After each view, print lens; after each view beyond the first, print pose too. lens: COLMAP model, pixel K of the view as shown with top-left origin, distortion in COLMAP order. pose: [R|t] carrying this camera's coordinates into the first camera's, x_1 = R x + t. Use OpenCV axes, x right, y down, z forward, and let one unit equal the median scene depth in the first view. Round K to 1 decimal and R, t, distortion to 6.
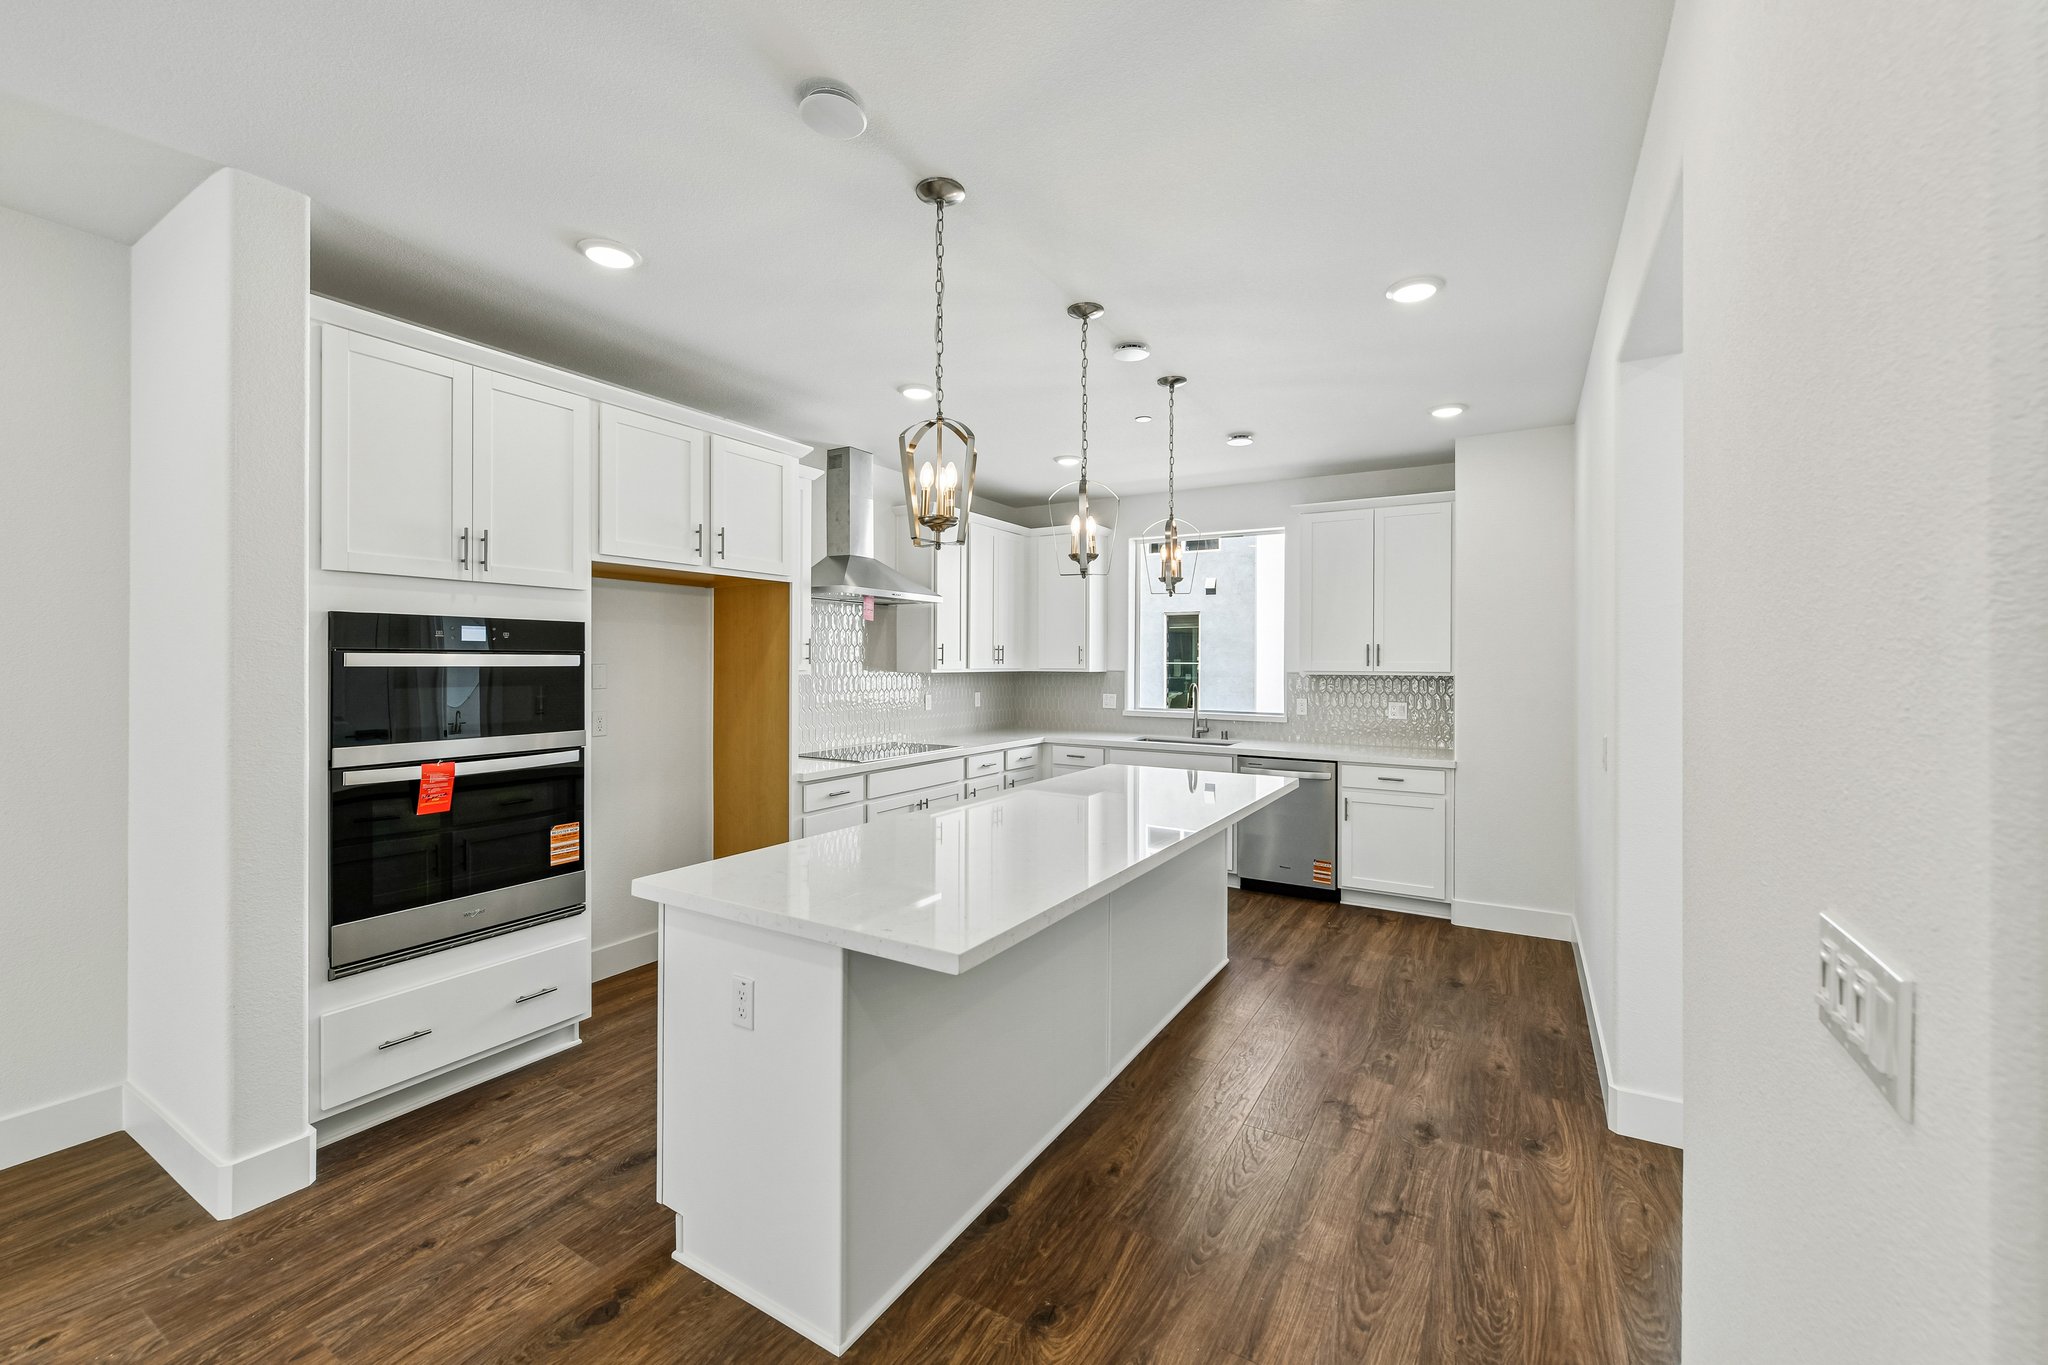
lens RADIAL K [[815.1, 0, 1035.4], [0, 815.1, 665.2], [0, 0, 1]] dist [-0.002531, -0.000062]
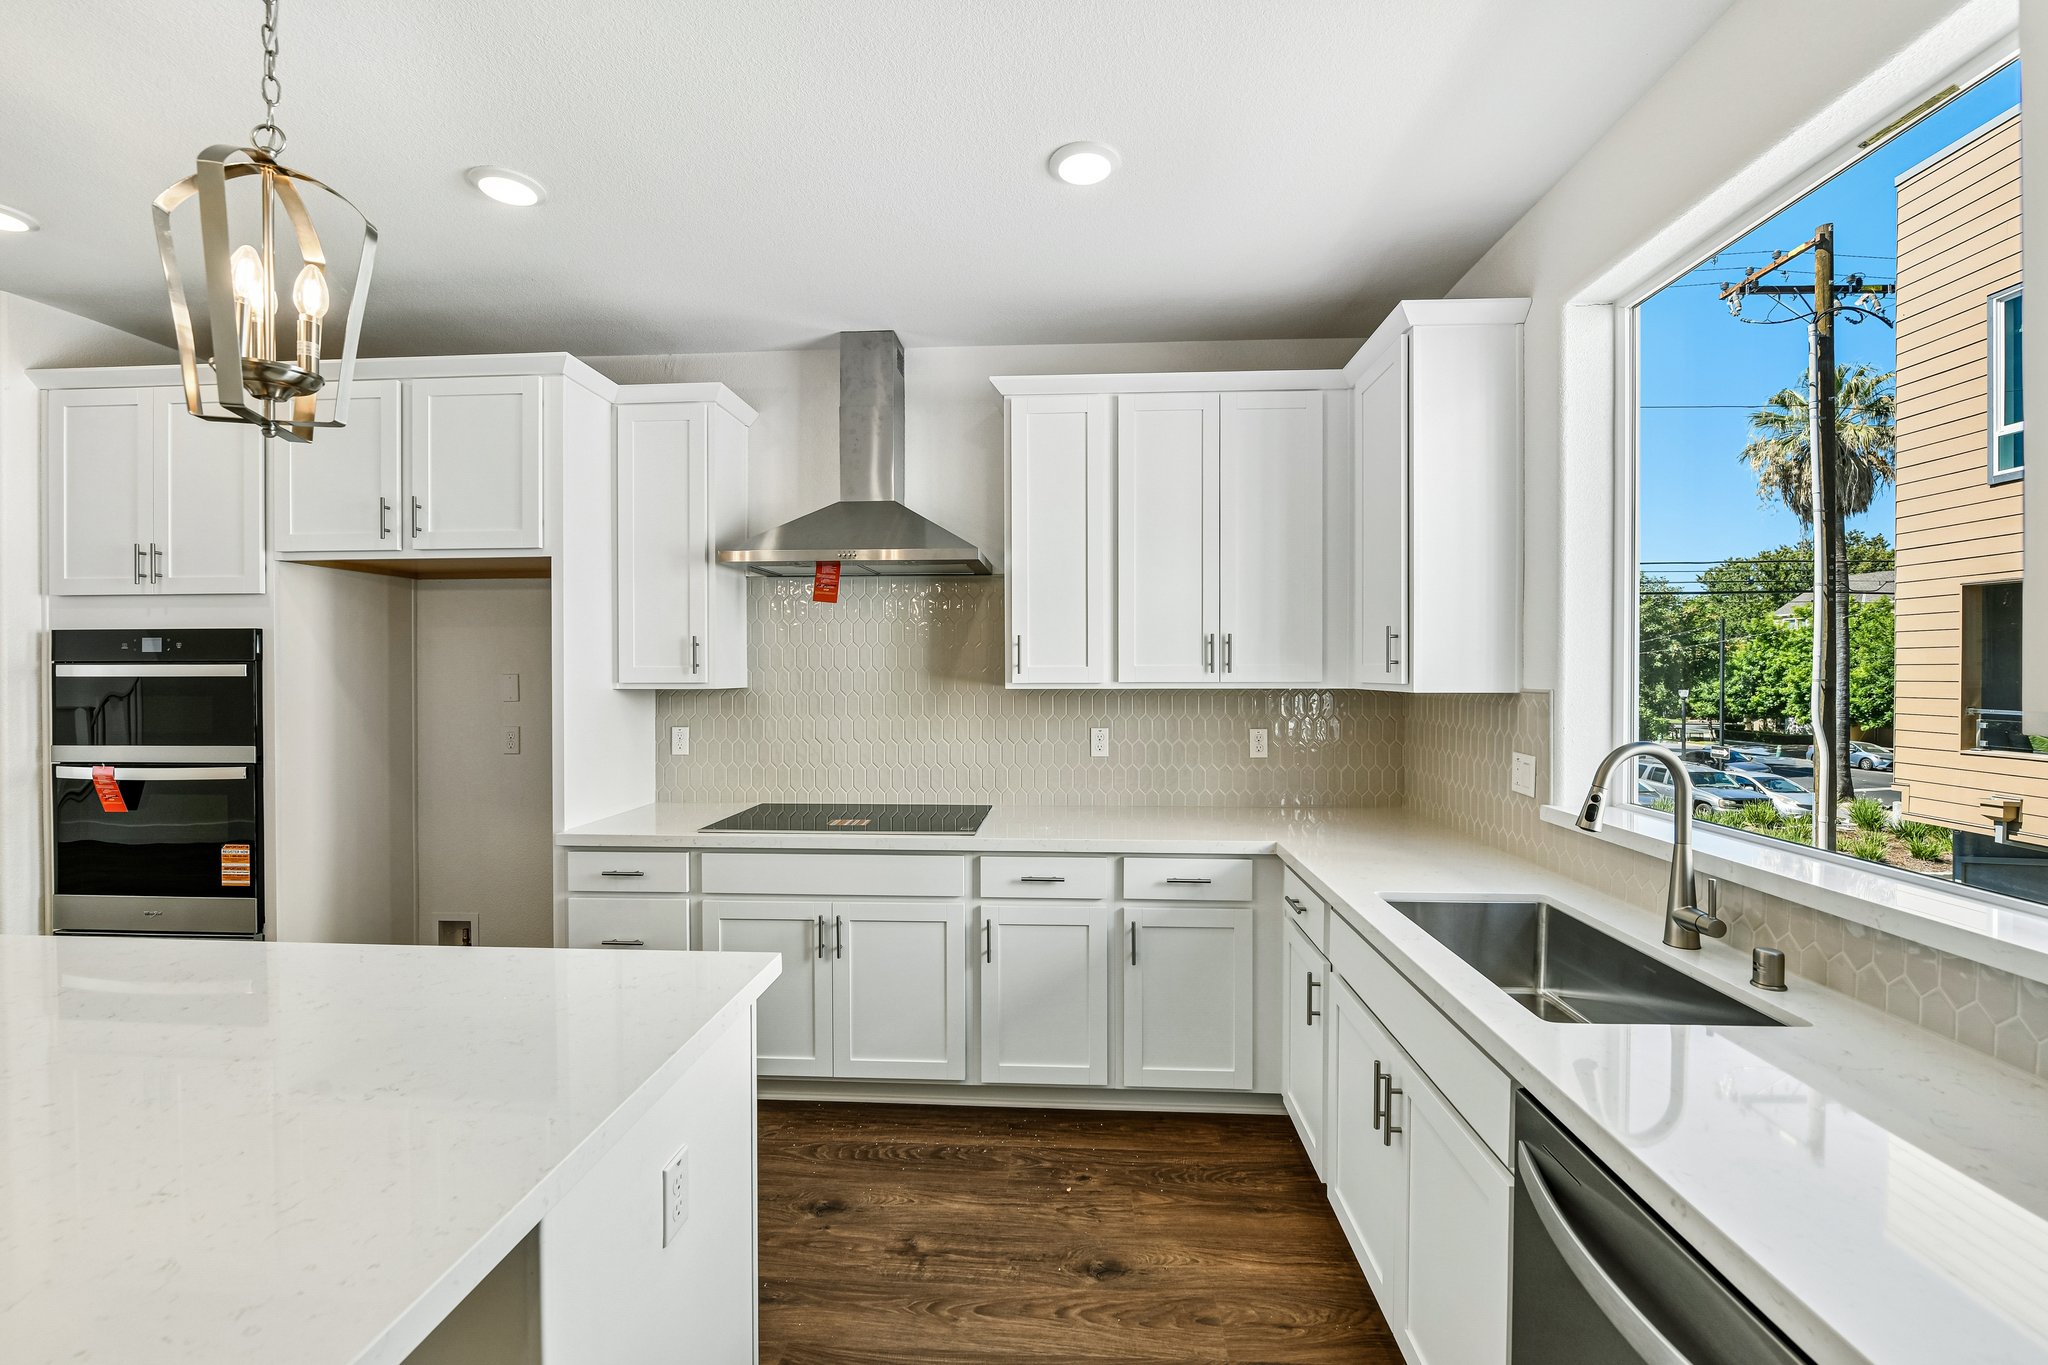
lens RADIAL K [[815.1, 0, 1045.3], [0, 815.1, 680.5], [0, 0, 1]] dist [-0.002531, -0.000062]
pose [[0.452482, 0.002107, -0.891771, 0.669359], [0.000144, 0.999997, 0.002435, 0.003800], [0.891774, -0.001230, 0.452480, 1.386752]]
